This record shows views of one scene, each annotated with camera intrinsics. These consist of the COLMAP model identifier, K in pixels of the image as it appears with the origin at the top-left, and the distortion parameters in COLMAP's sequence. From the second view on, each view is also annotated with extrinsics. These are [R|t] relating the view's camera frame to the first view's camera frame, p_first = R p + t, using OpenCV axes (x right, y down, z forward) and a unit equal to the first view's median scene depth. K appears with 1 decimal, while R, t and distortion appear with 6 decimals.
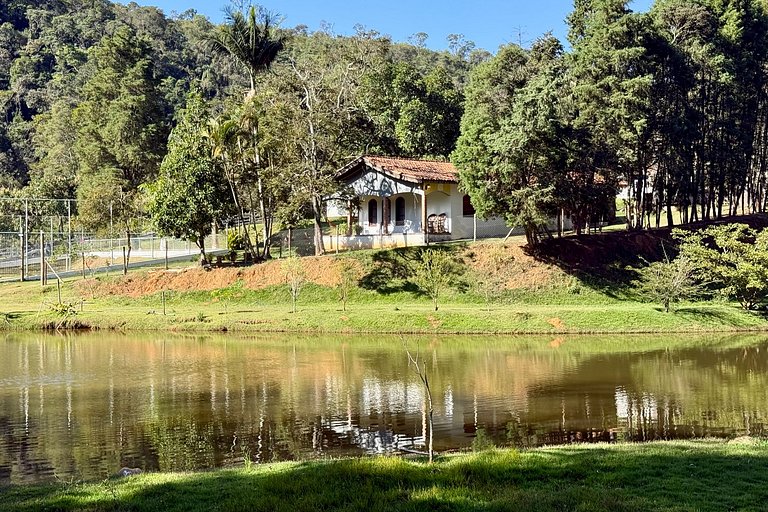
lens RADIAL K [[1092.2, 0, 384.0], [0, 1092.2, 256.0], [0, 0, 1]] dist [0.114996, -0.062757]
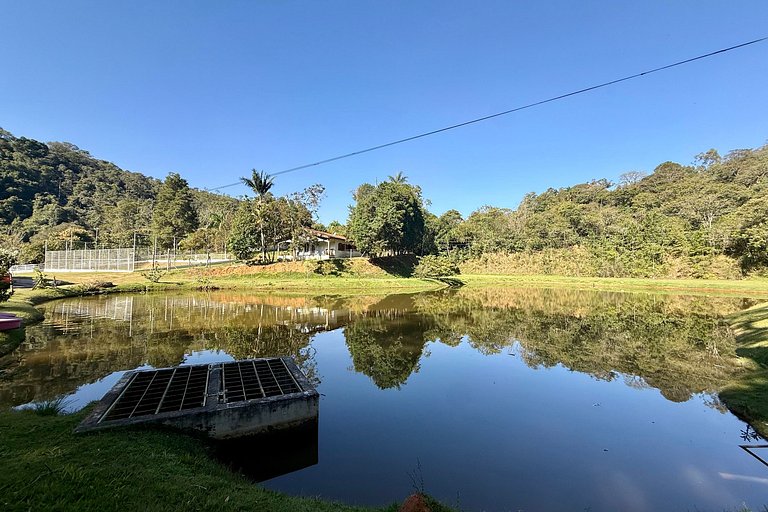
lens RADIAL K [[310.0, 0, 402.3], [0, 310.0, 252.6], [0, 0, 1]] dist [0.000770, -0.000053]
pose [[0.865072, 0.039783, 0.500068, -0.213094], [-0.014984, 0.998455, -0.053510, 0.014024], [-0.501424, 0.038797, 0.864331, 0.174925]]
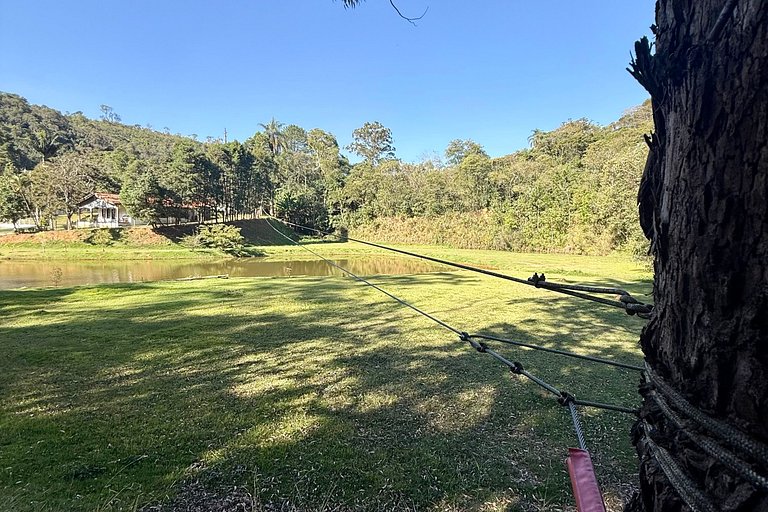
lens RADIAL K [[404.9, 0, 370.2], [0, 404.9, 254.5], [0, 0, 1]] dist [-0.000272, -0.000441]
pose [[0.904955, -0.002129, 0.425501, 0.181395], [-0.026727, 0.997728, 0.061836, -0.021195], [-0.424666, -0.067331, 0.902843, -0.203099]]
